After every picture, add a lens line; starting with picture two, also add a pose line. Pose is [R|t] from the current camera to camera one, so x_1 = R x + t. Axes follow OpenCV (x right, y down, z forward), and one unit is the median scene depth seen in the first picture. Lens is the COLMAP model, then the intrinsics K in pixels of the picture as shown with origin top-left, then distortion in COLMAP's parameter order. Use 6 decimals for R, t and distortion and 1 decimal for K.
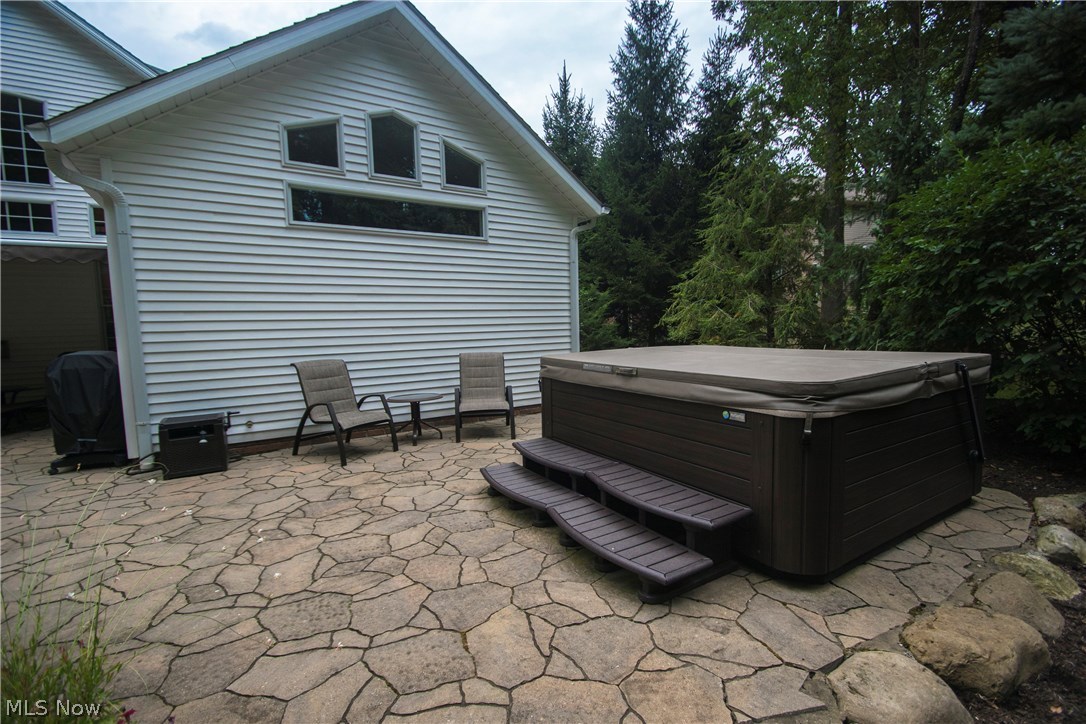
lens RADIAL K [[477.4, 0, 543.0], [0, 477.4, 362.0], [0, 0, 1]] dist [0.004648, -0.000537]
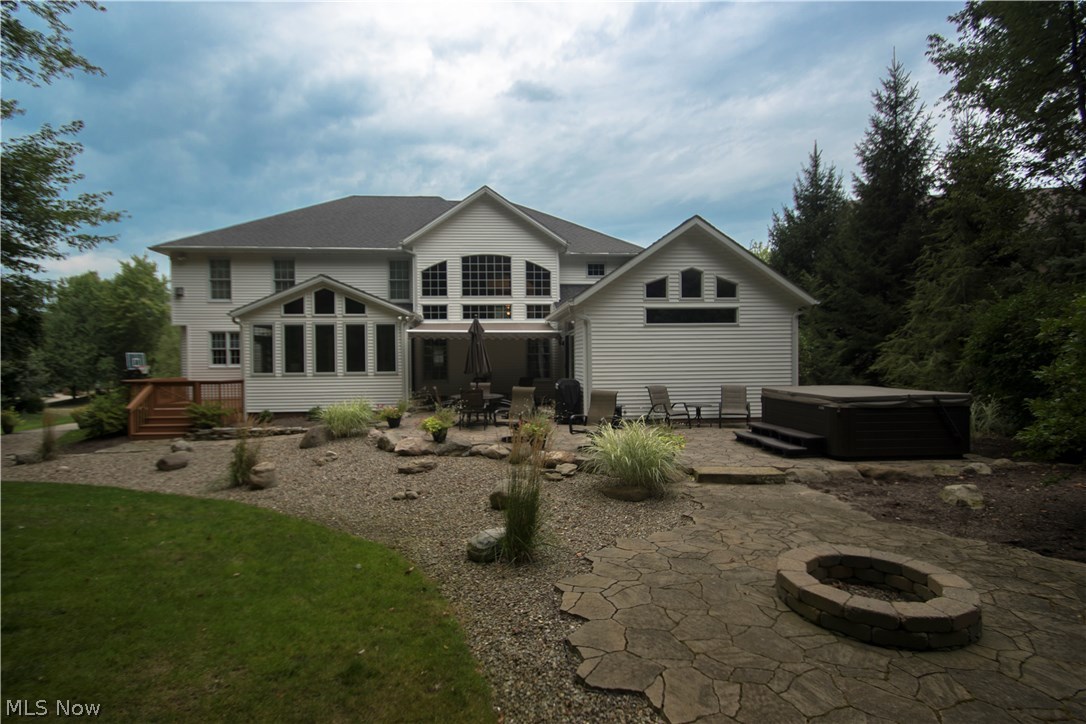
lens RADIAL K [[477.4, 0, 543.0], [0, 477.4, 362.0], [0, 0, 1]] dist [0.004648, -0.000537]
pose [[0.874888, 0.017111, -0.484023, 0.058569], [-0.049295, 0.997332, -0.053845, 0.013405], [0.481811, 0.070968, 0.873397, -0.483507]]
